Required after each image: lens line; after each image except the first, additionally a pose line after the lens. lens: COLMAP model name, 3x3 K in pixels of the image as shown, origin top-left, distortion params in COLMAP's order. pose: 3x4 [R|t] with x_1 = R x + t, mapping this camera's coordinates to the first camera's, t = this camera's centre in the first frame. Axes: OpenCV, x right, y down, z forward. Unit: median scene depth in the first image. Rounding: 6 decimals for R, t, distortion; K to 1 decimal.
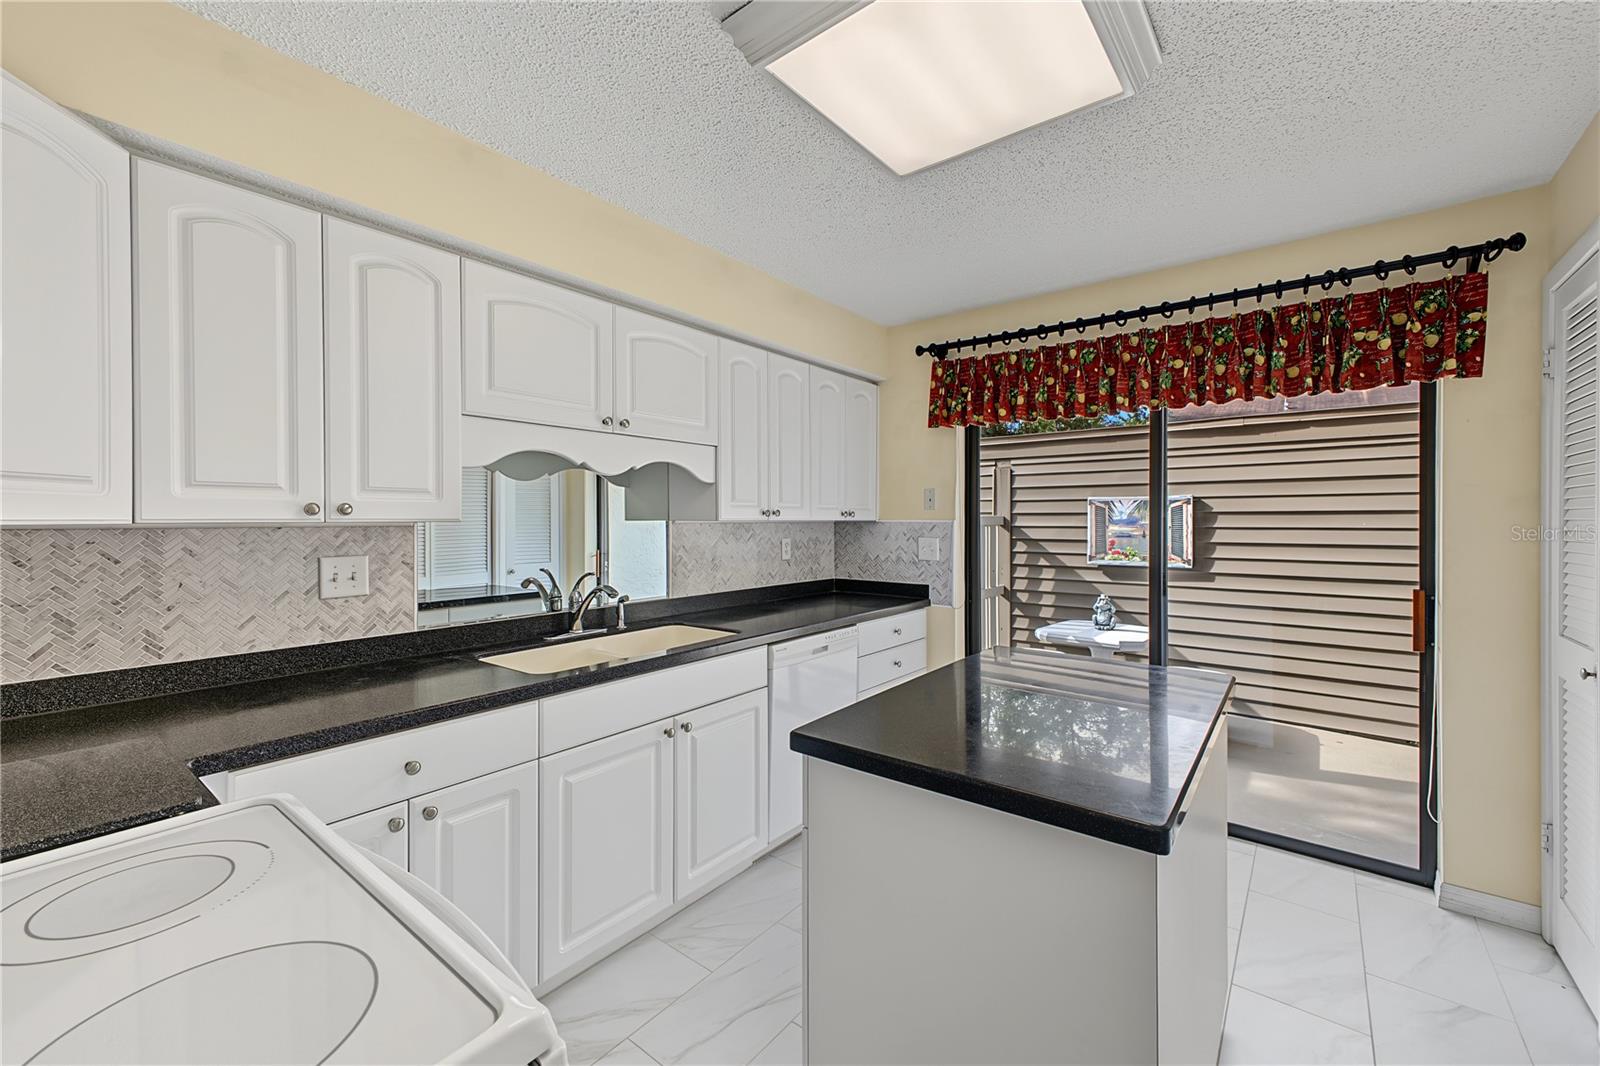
lens RADIAL K [[654.9, 0, 800.4], [0, 654.9, 523.7], [0, 0, 1]] dist [0.006168, -0.000166]
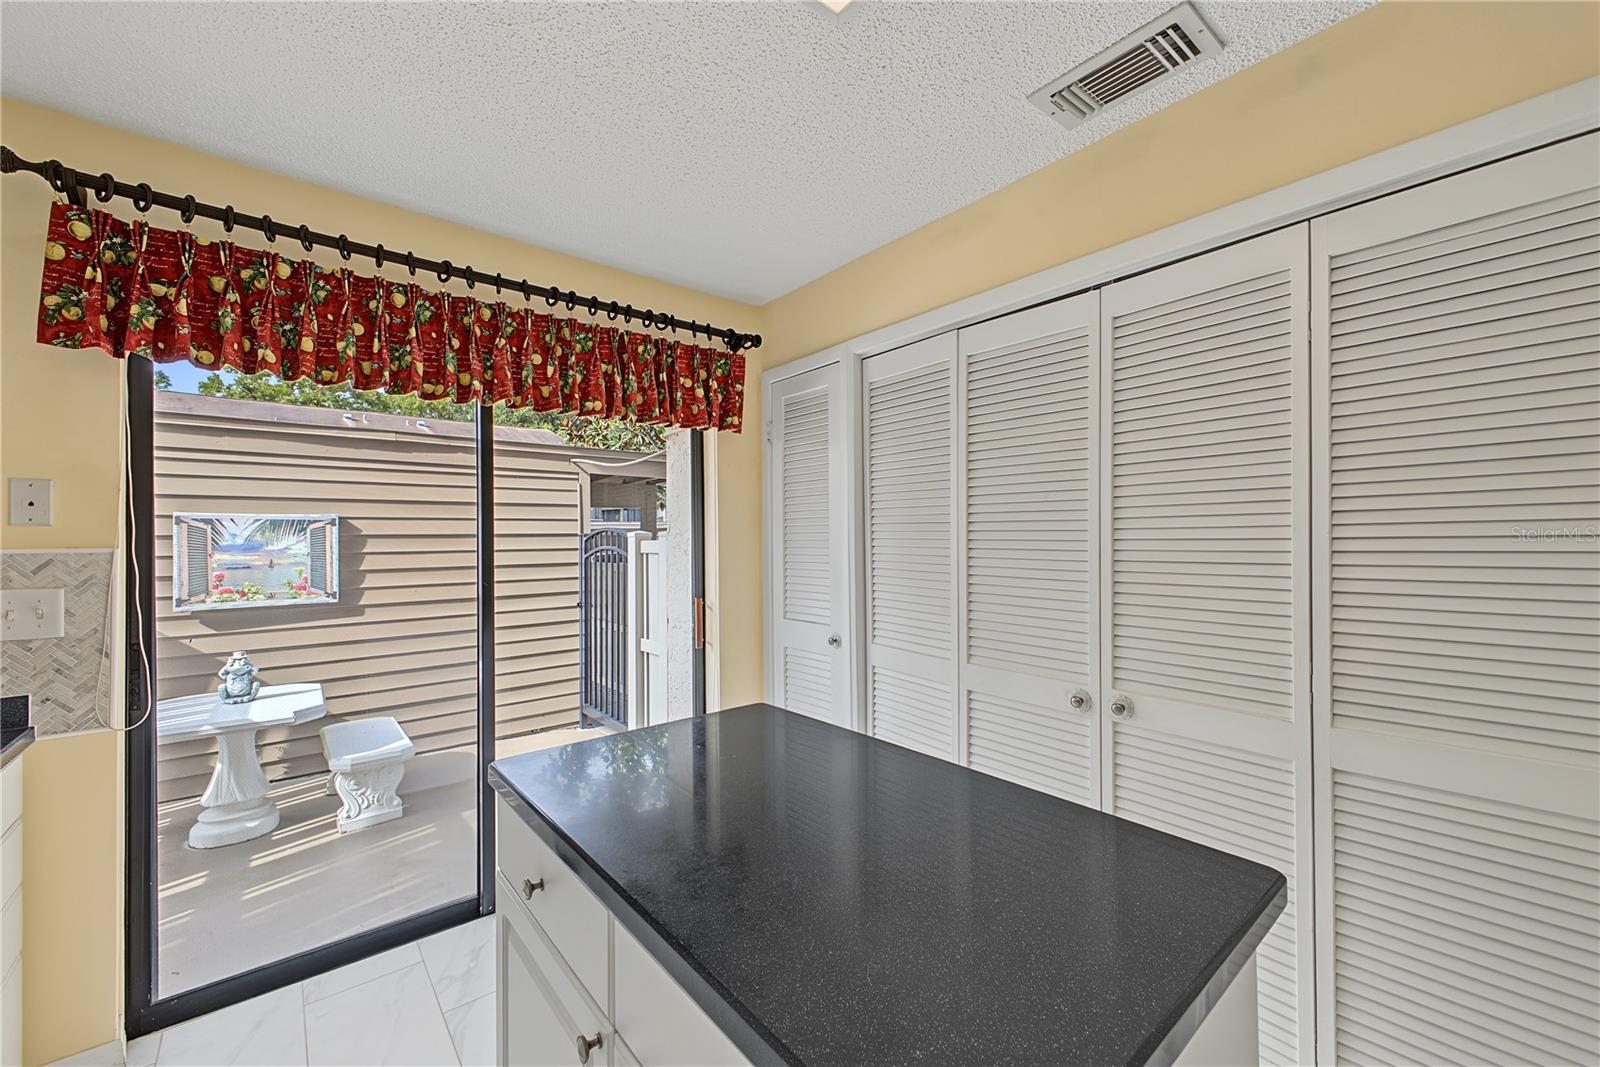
lens RADIAL K [[634.3, 0, 803.5], [0, 634.3, 530.6], [0, 0, 1]] dist [0.019631, -0.005779]
pose [[0.208851, 0.011894, 0.977875, -0.140156], [0.014349, 0.999781, -0.015225, -0.004576], [-0.977842, 0.017211, 0.208634, 0.450594]]
